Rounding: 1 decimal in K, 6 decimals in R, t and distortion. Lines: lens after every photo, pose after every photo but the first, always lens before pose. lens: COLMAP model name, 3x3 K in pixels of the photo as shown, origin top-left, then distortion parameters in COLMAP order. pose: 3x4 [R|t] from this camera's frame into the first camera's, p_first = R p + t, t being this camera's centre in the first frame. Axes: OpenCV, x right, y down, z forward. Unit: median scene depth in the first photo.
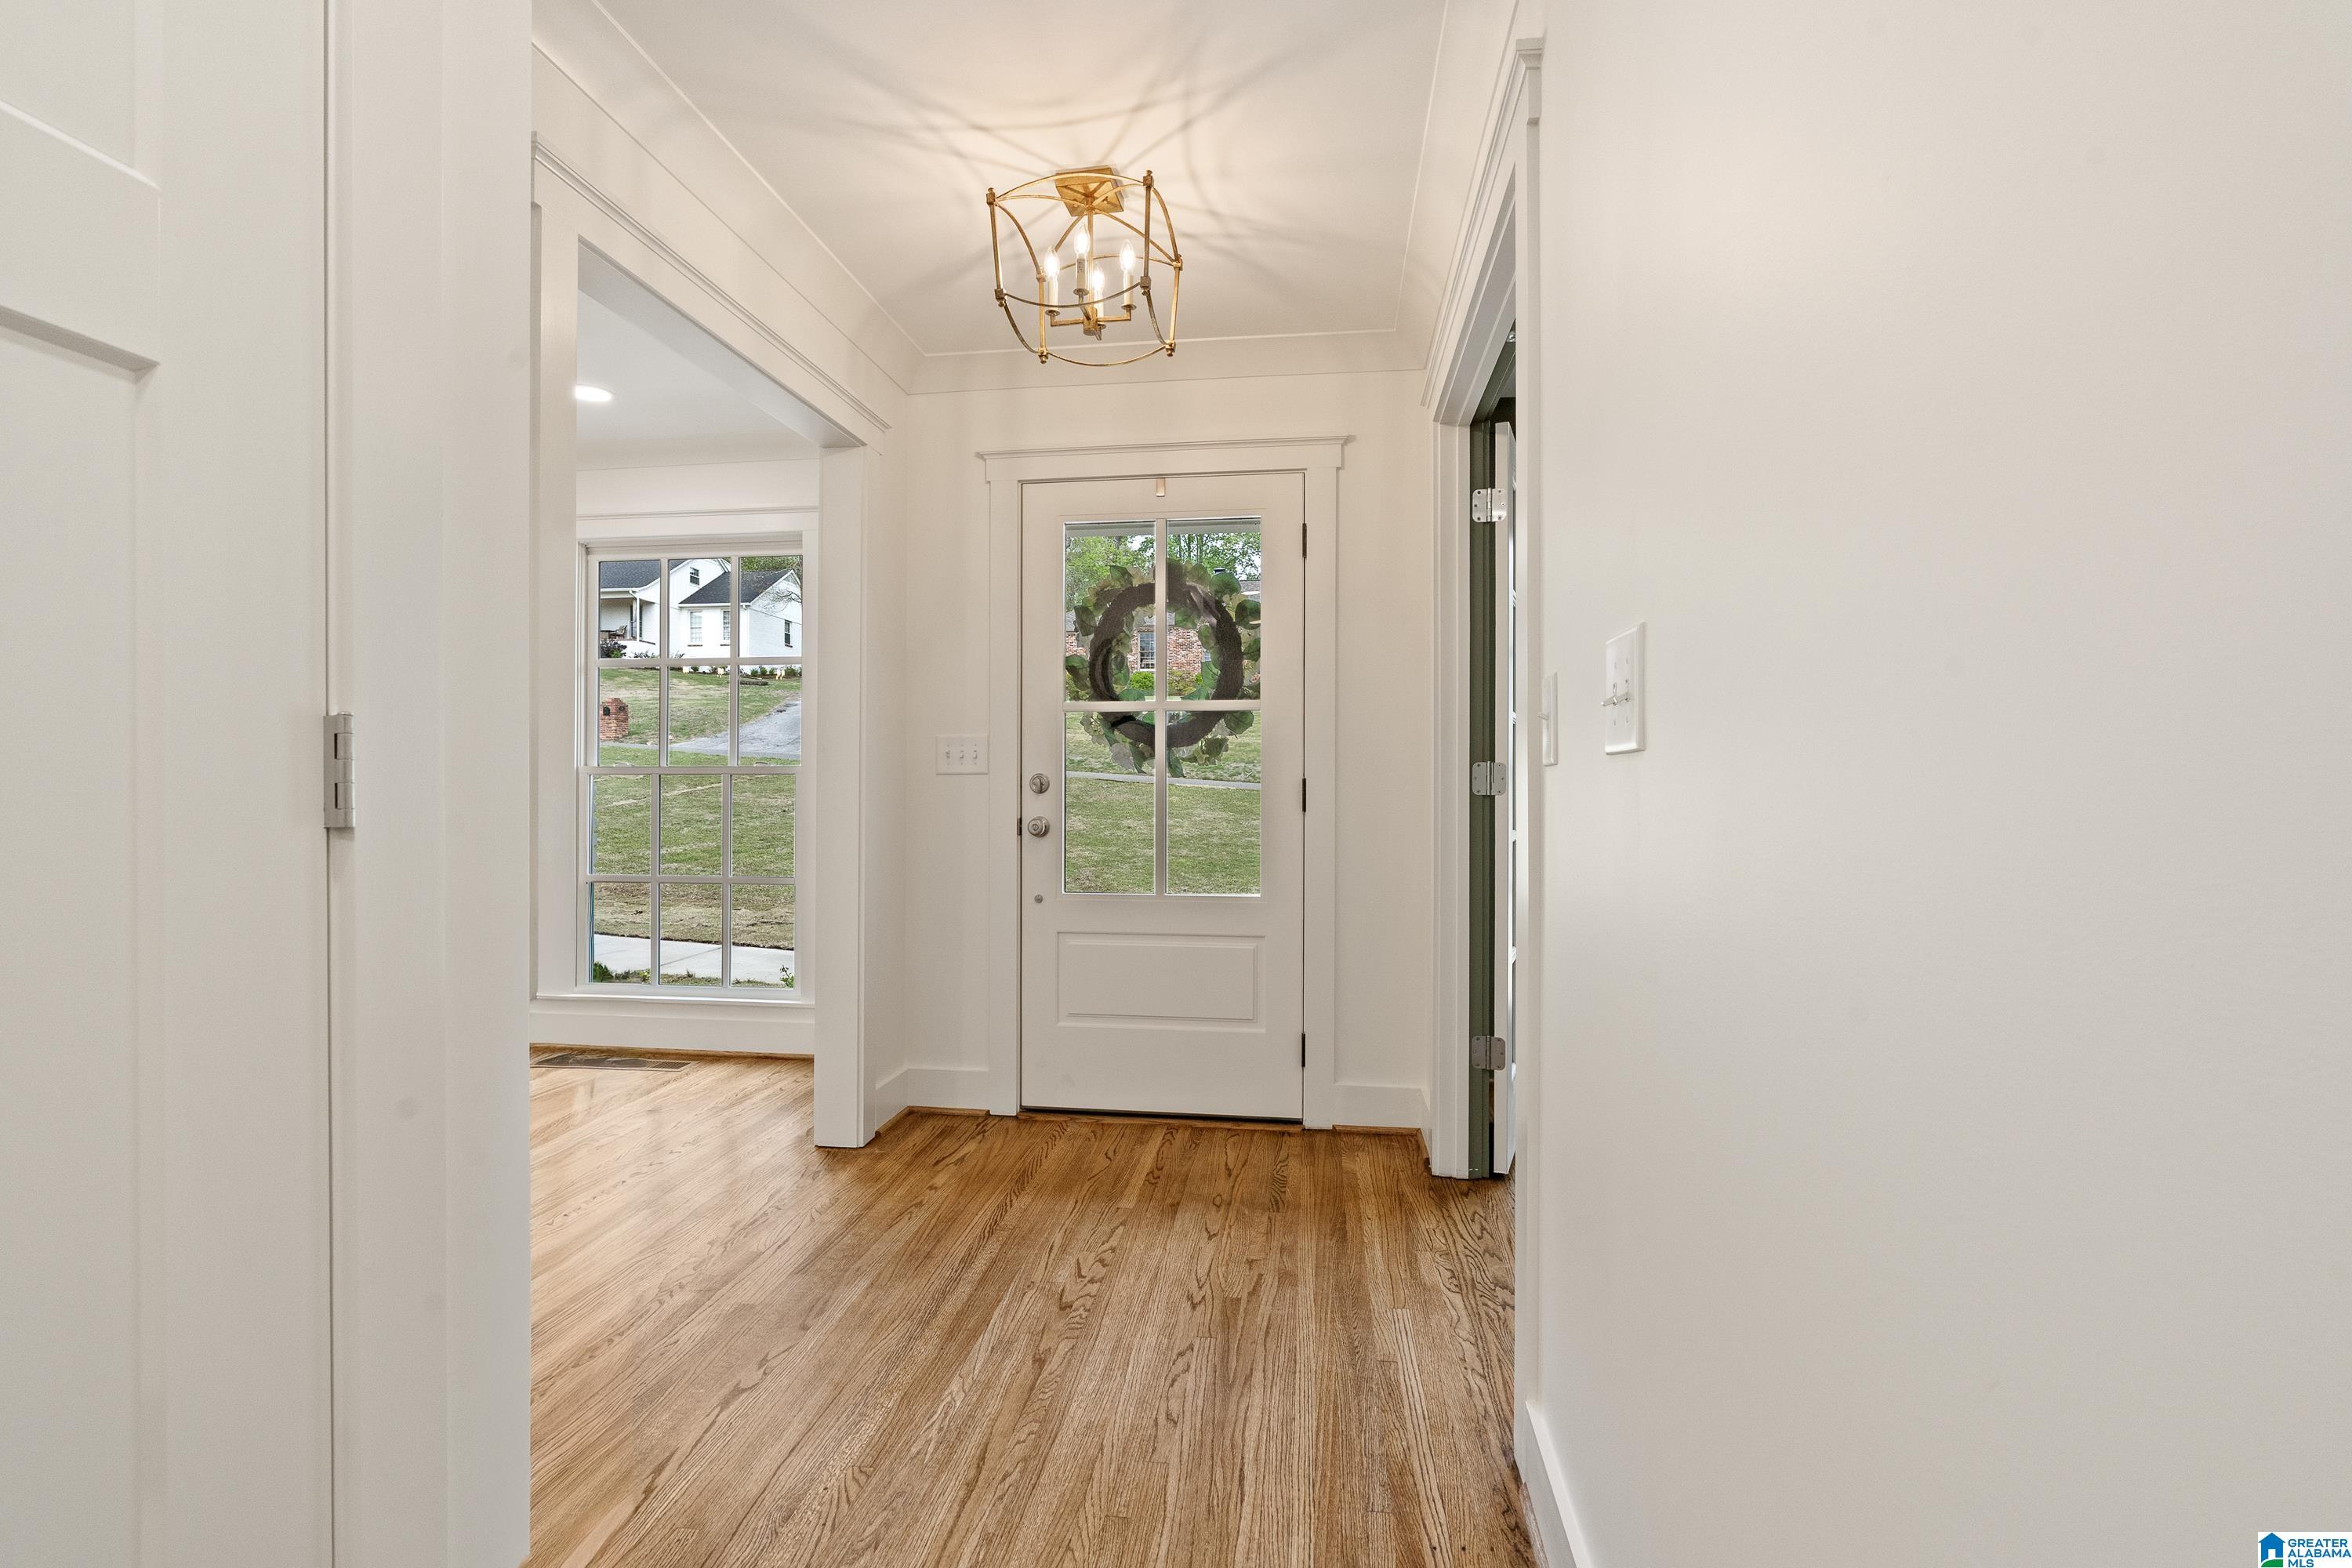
lens RADIAL K [[1075.1, 0, 1159.0], [0, 1075.1, 780.3], [0, 0, 1]] dist [-0.003429, -0.000232]
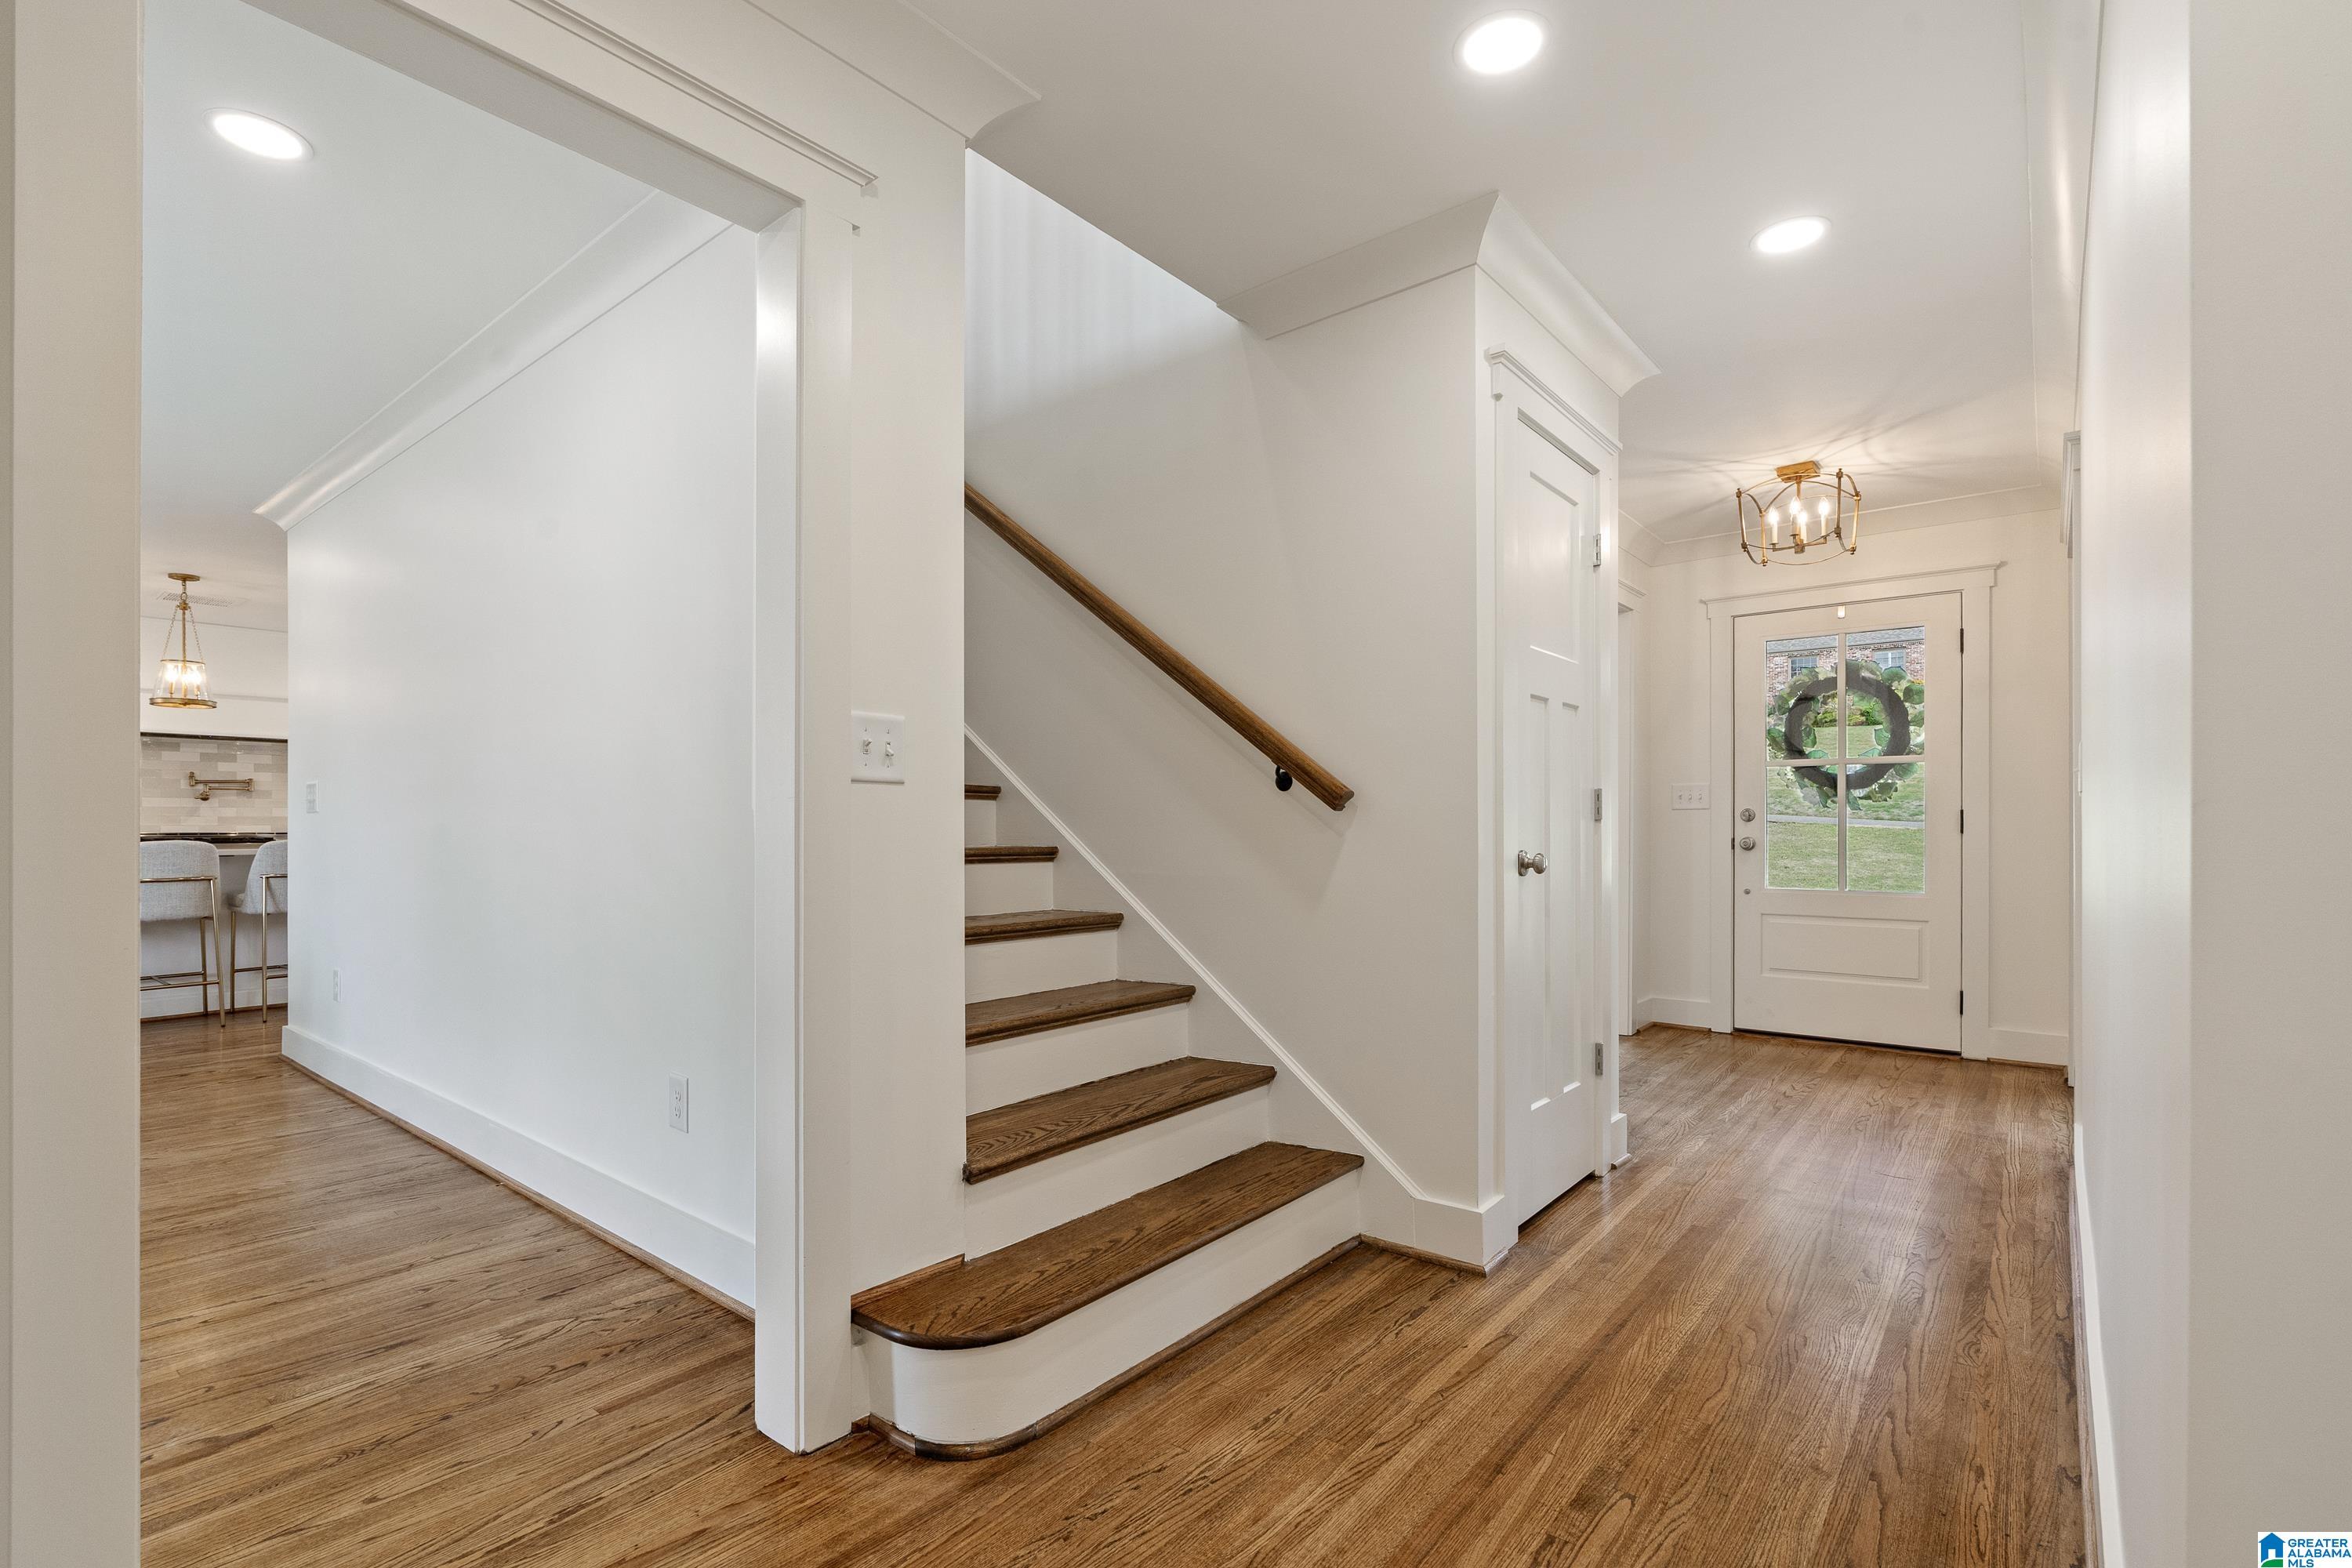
lens RADIAL K [[1075.1, 0, 1174.6], [0, 1075.1, 825.8], [0, 0, 1]] dist [-0.003429, -0.000232]
pose [[0.859492, -0.001952, -0.511145, -0.032549], [0.002843, 0.999995, 0.000961, 0.014700], [0.511141, -0.002279, 0.859494, -0.726702]]
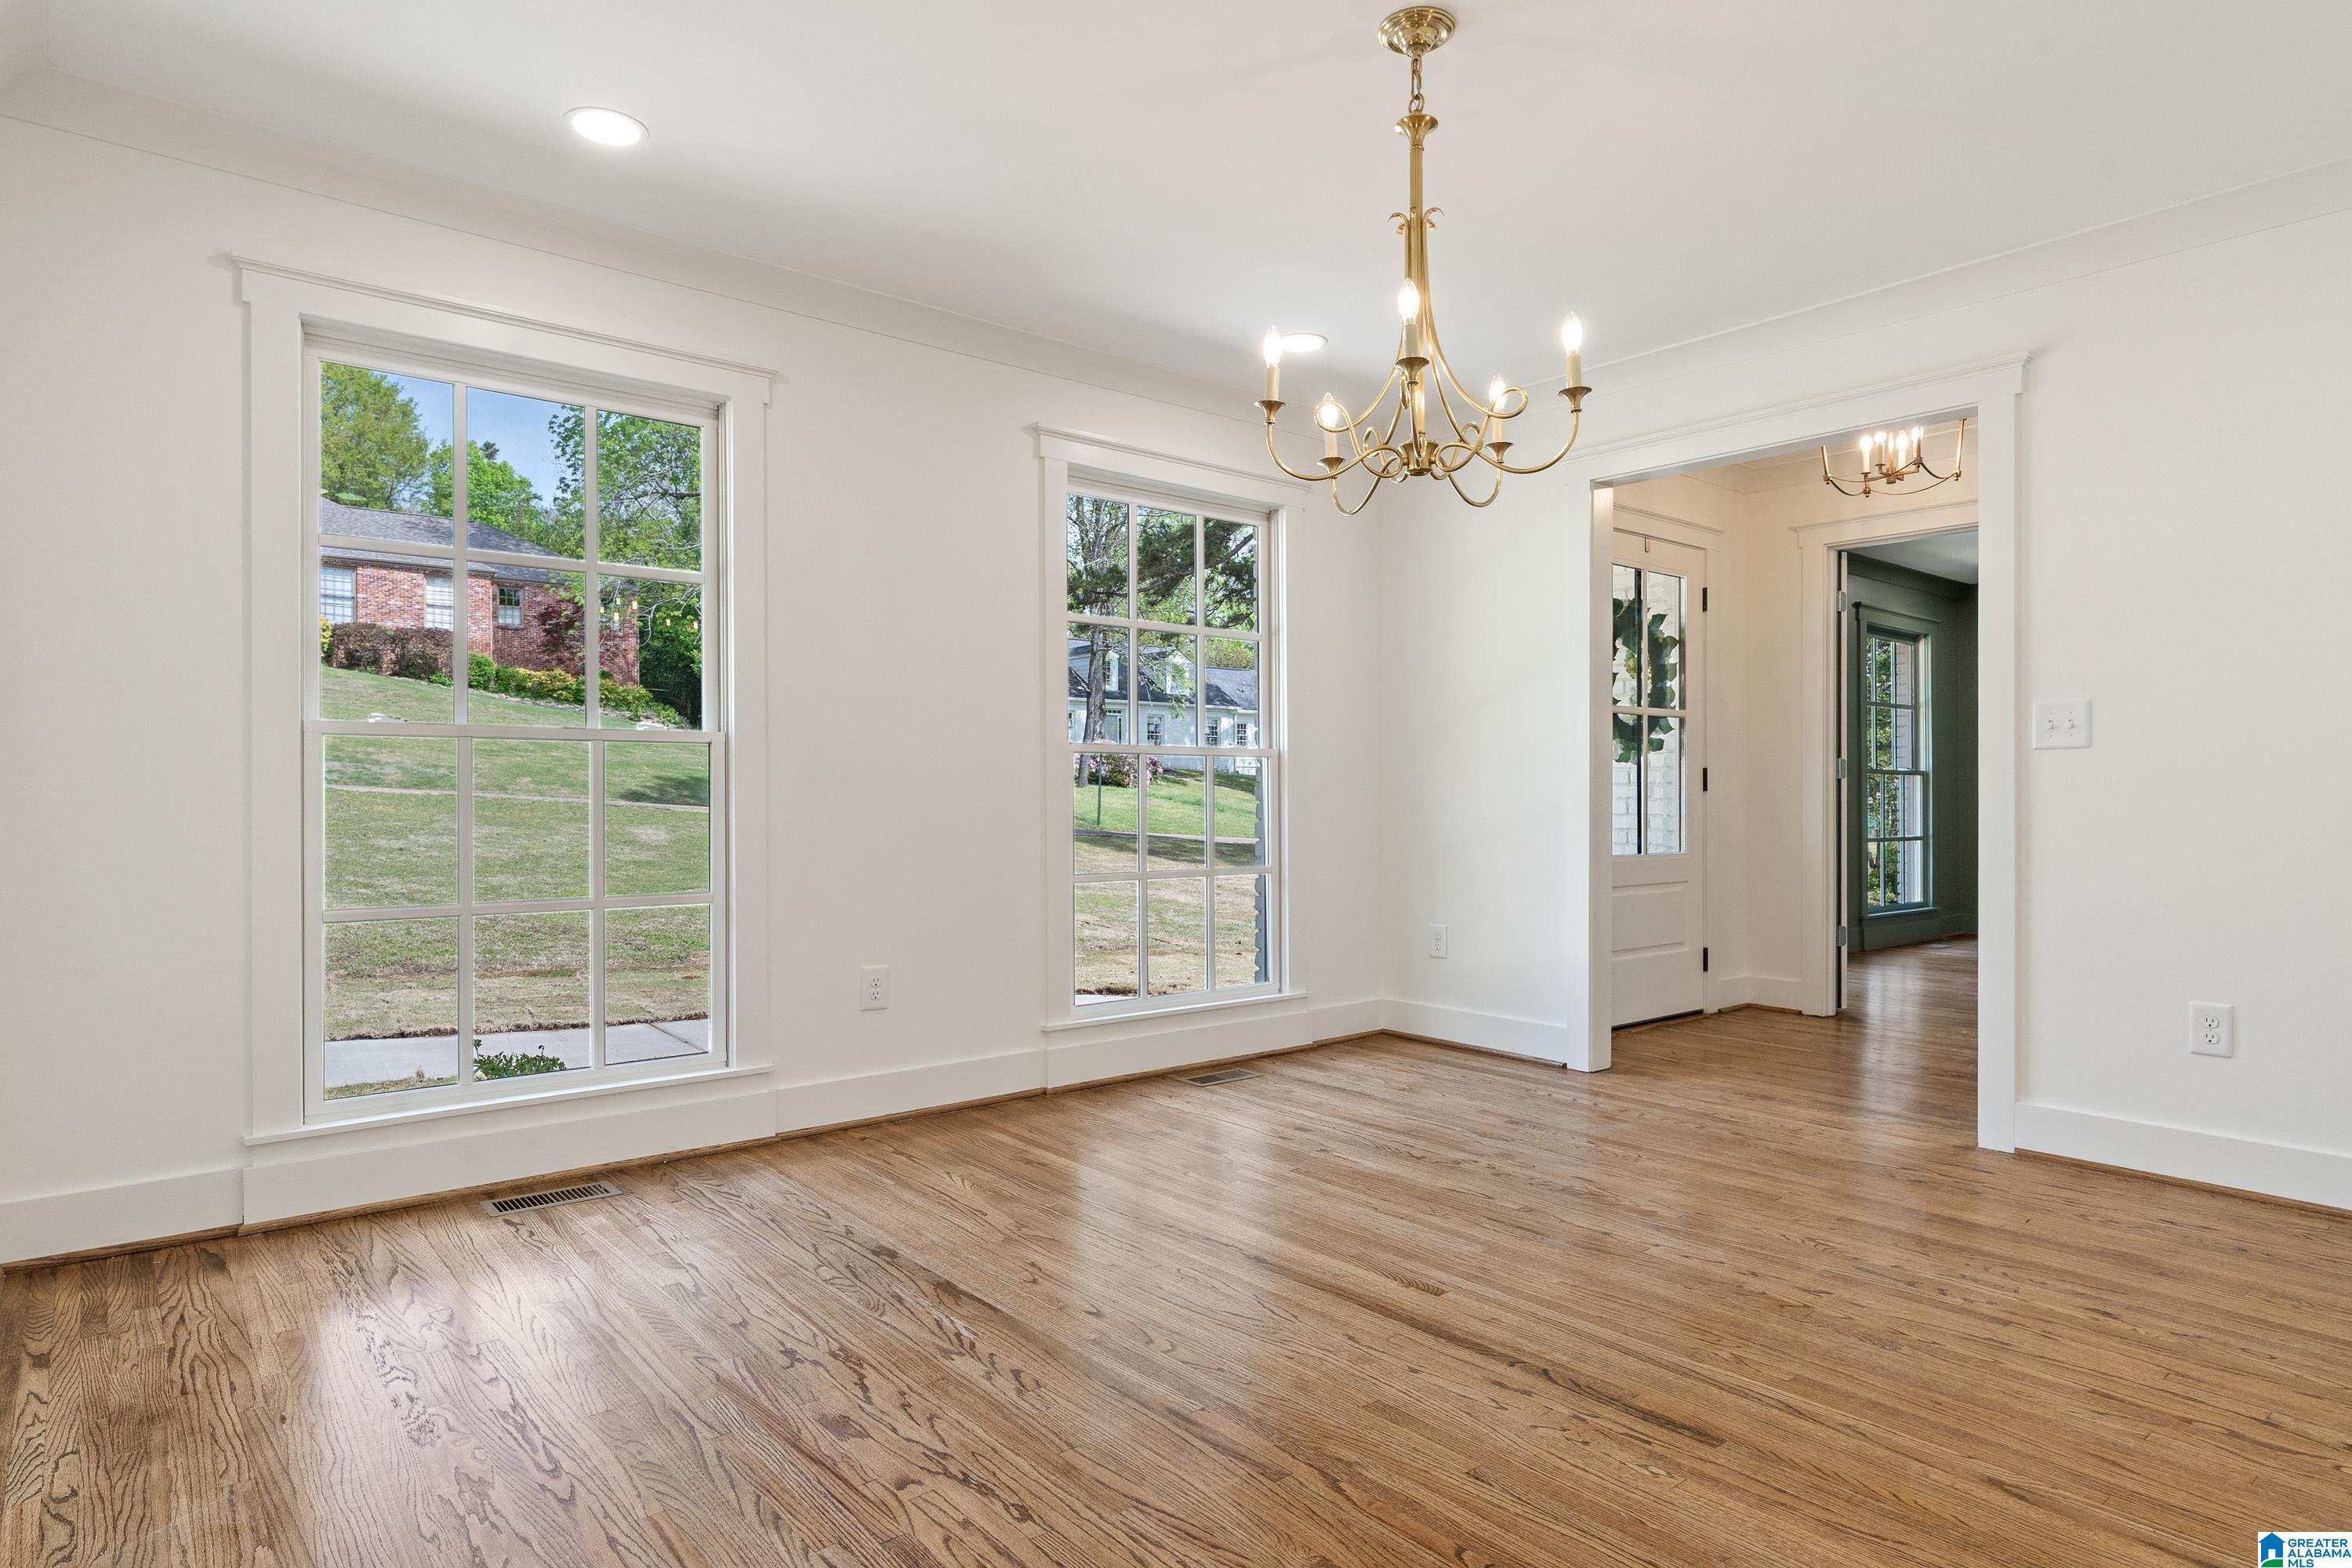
lens RADIAL K [[1333.3, 0, 1177.0], [0, 1333.3, 790.8], [0, 0, 1]] dist [0.003778, 0.000377]
pose [[0.660618, 0.004493, 0.750708, -1.546646], [-0.002985, 0.999990, -0.003359, 0.031216], [-0.750716, -0.000022, 0.660625, 0.348464]]
